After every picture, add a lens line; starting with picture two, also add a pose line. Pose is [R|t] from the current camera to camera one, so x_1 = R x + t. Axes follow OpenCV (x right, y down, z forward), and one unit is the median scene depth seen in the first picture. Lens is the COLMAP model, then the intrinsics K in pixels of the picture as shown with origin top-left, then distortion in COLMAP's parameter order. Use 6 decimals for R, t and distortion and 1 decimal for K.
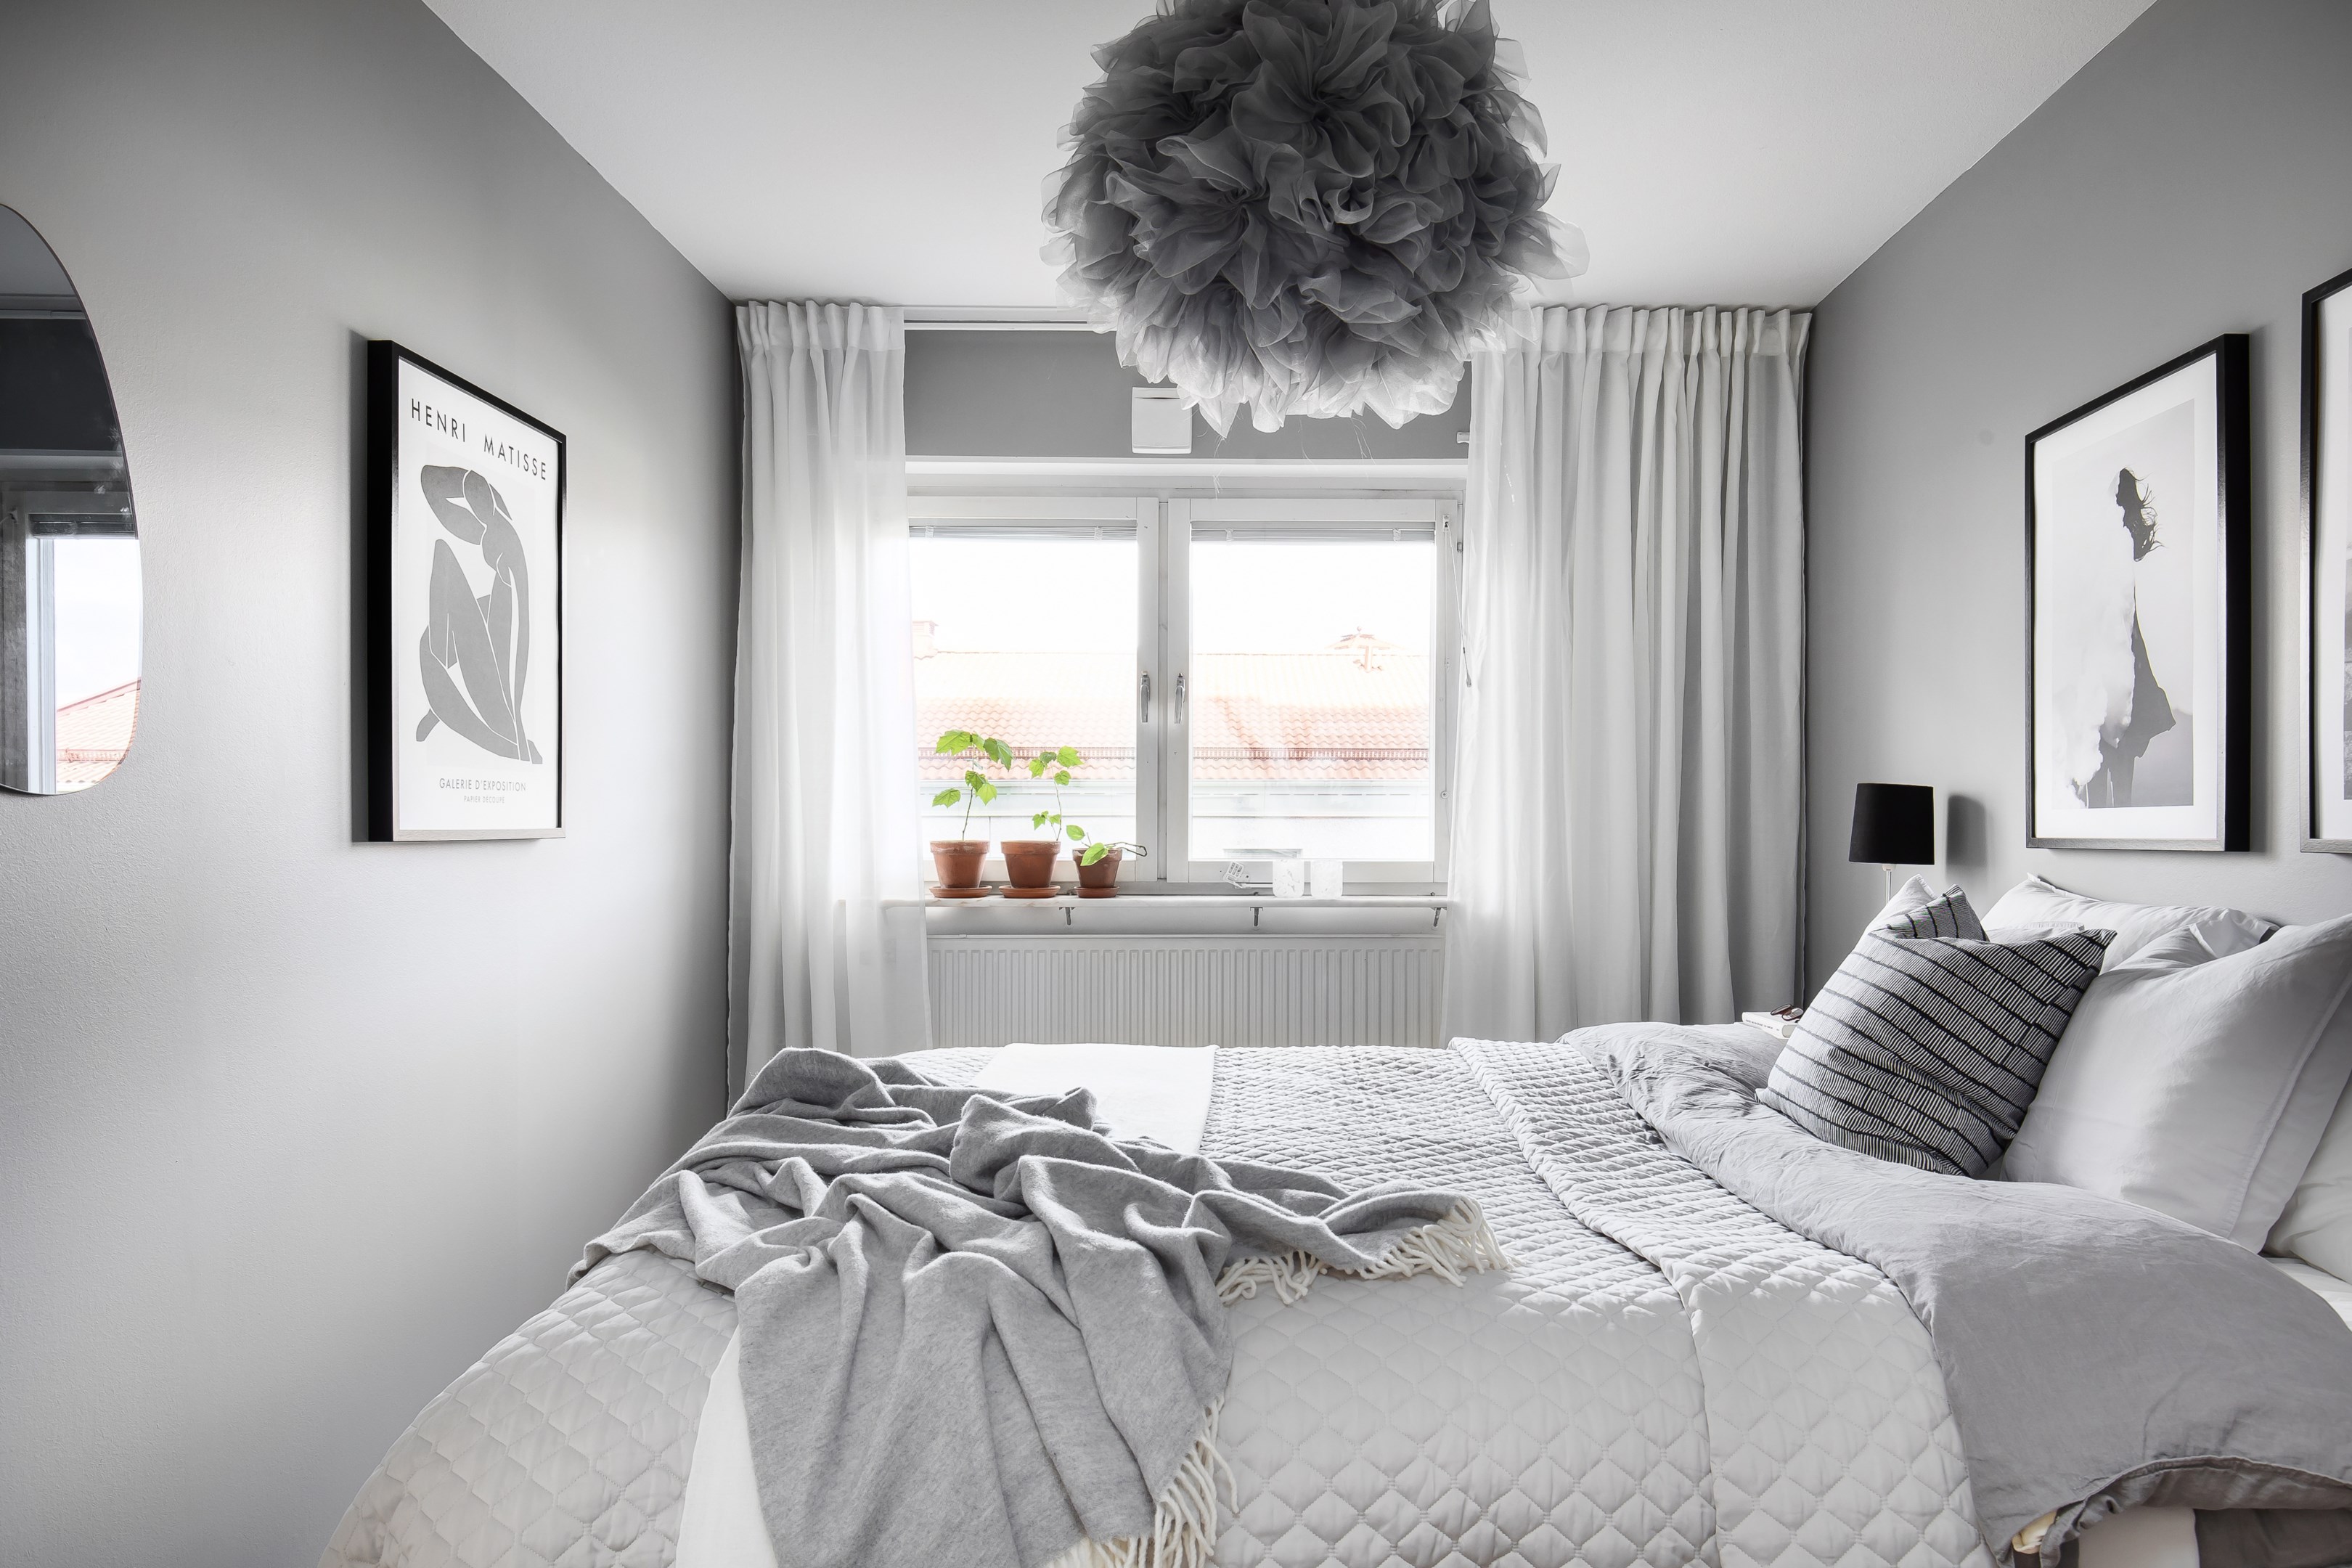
lens RADIAL K [[1461.0, 0, 1176.2], [0, 1461.0, 826.9], [0, 0, 1]] dist [0.002493, 0.000769]
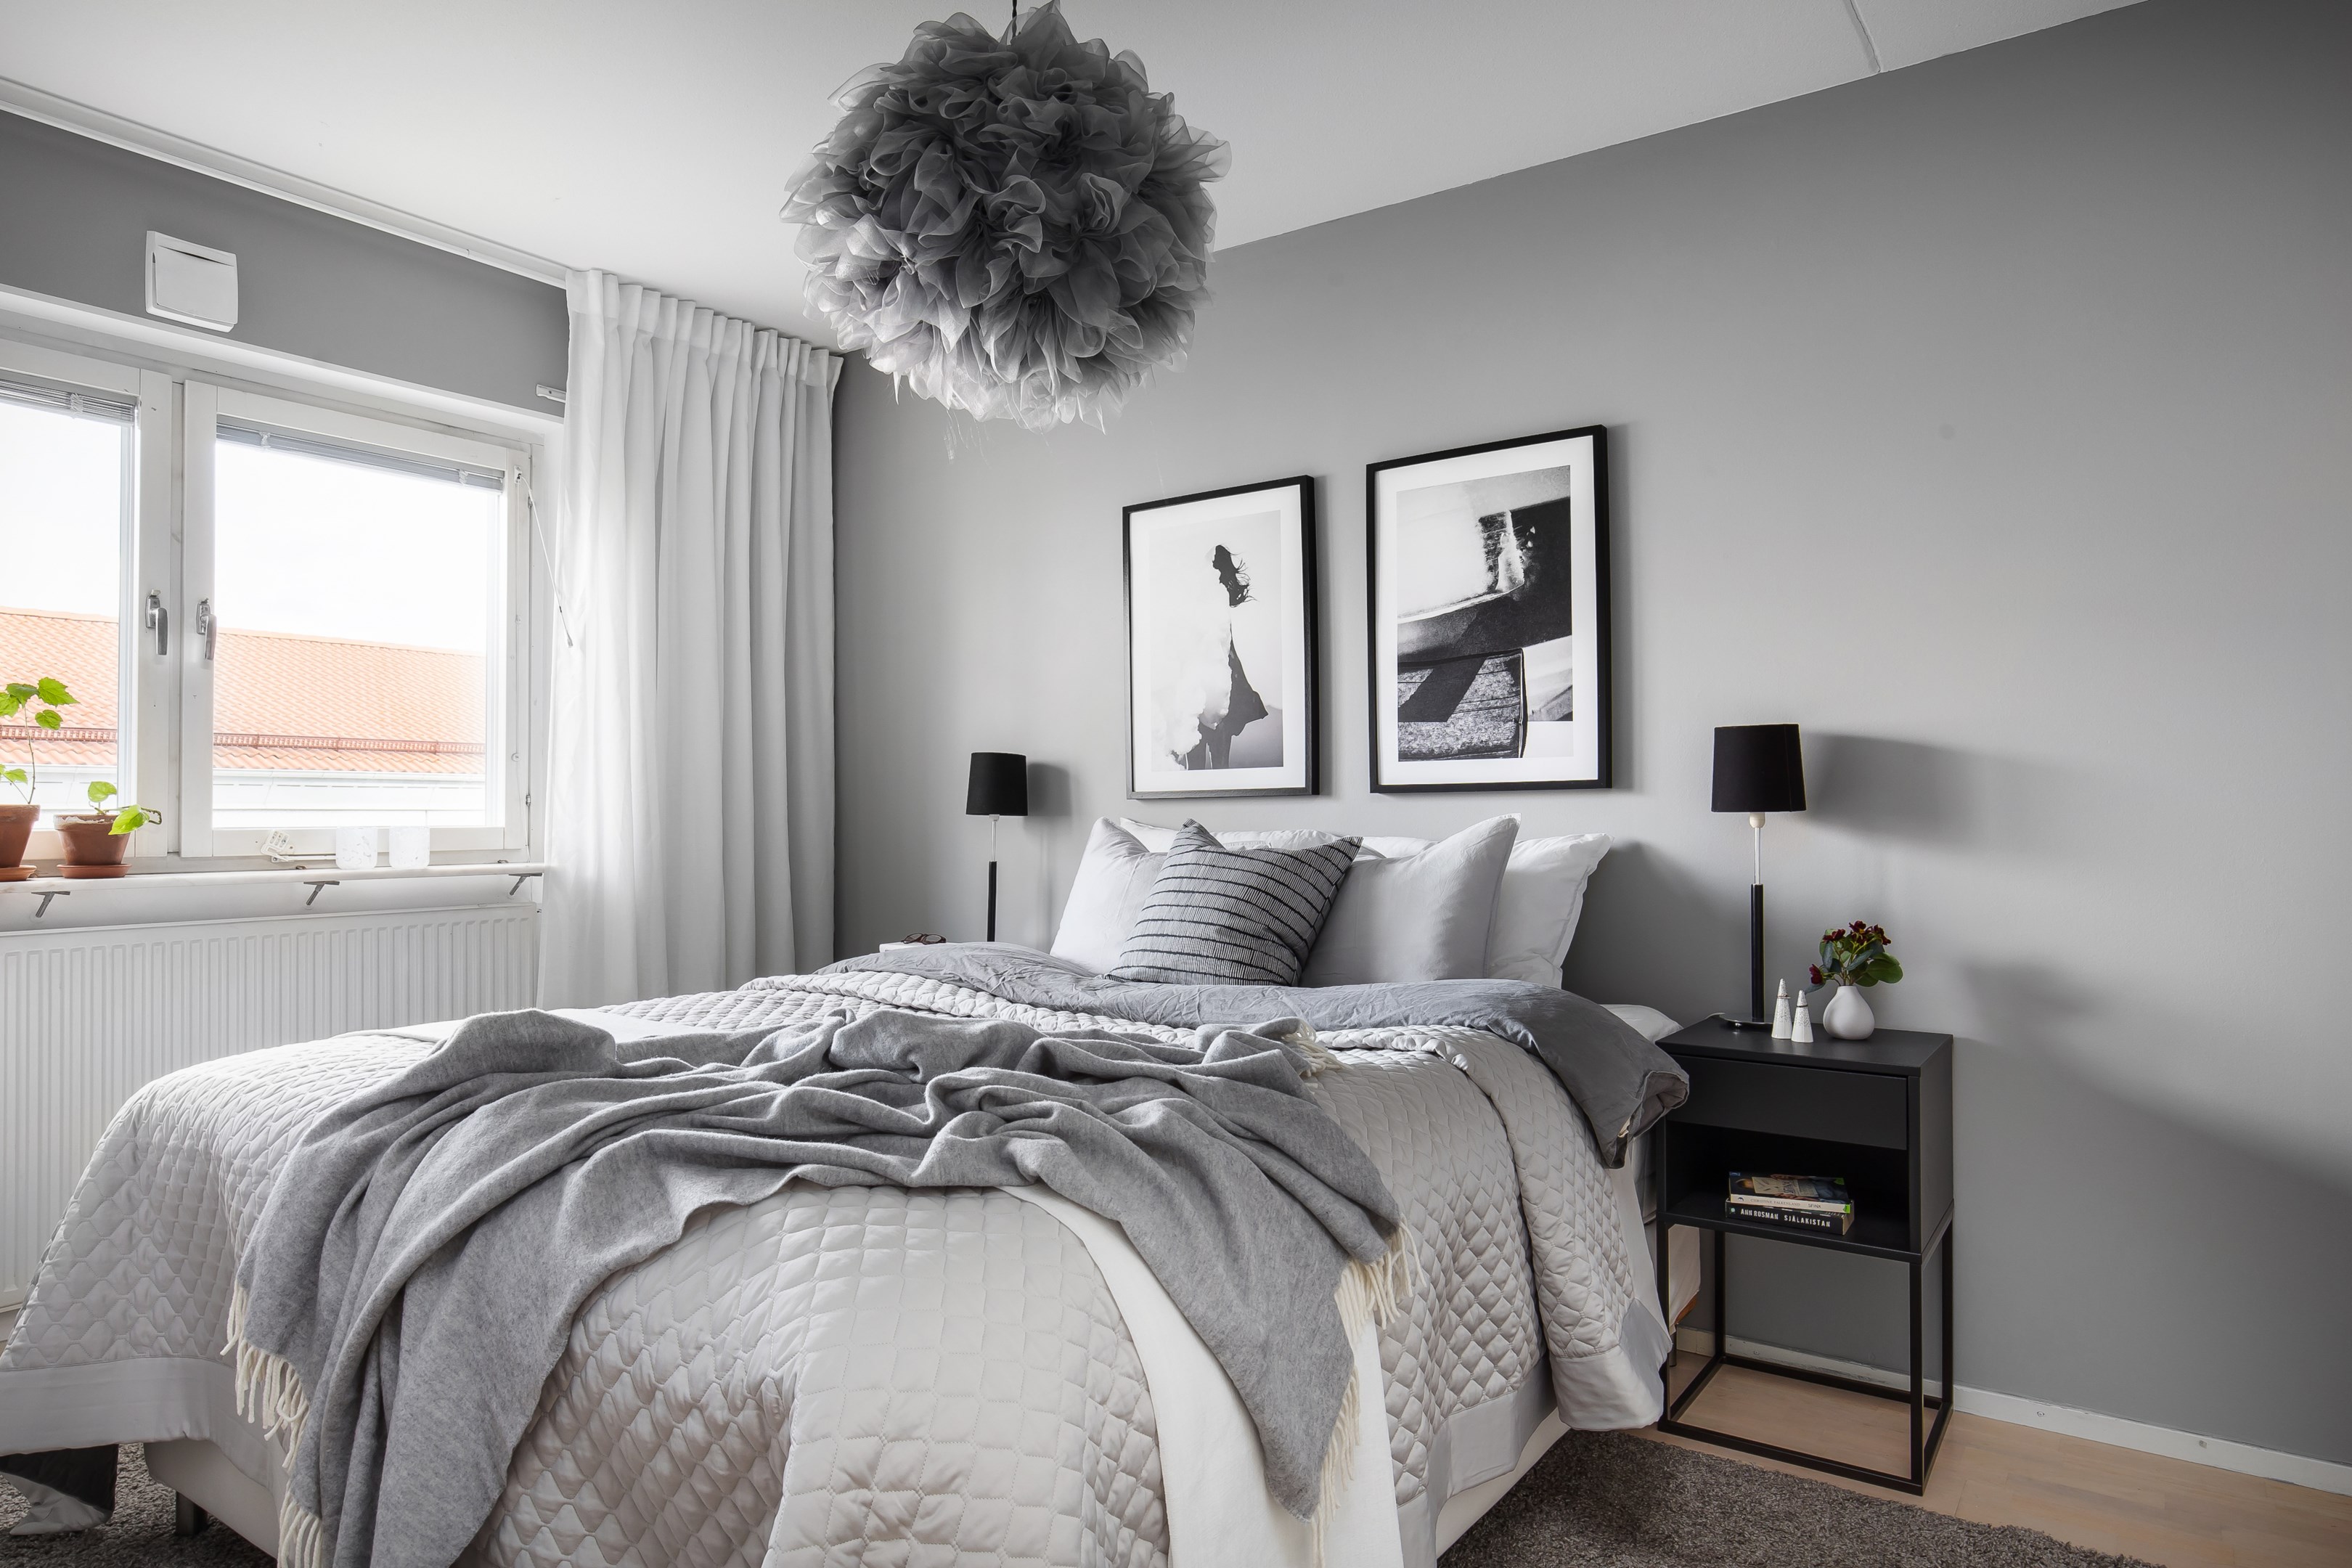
lens RADIAL K [[1459.1, 0, 1176.0], [0, 1459.1, 784.0], [0, 0, 1]] dist [0.000265, 0.000174]
pose [[0.589218, 0.013116, 0.807867, -0.438570], [0.006740, 0.999754, -0.021147, 0.024715], [-0.807946, 0.017905, 0.588985, 0.114395]]
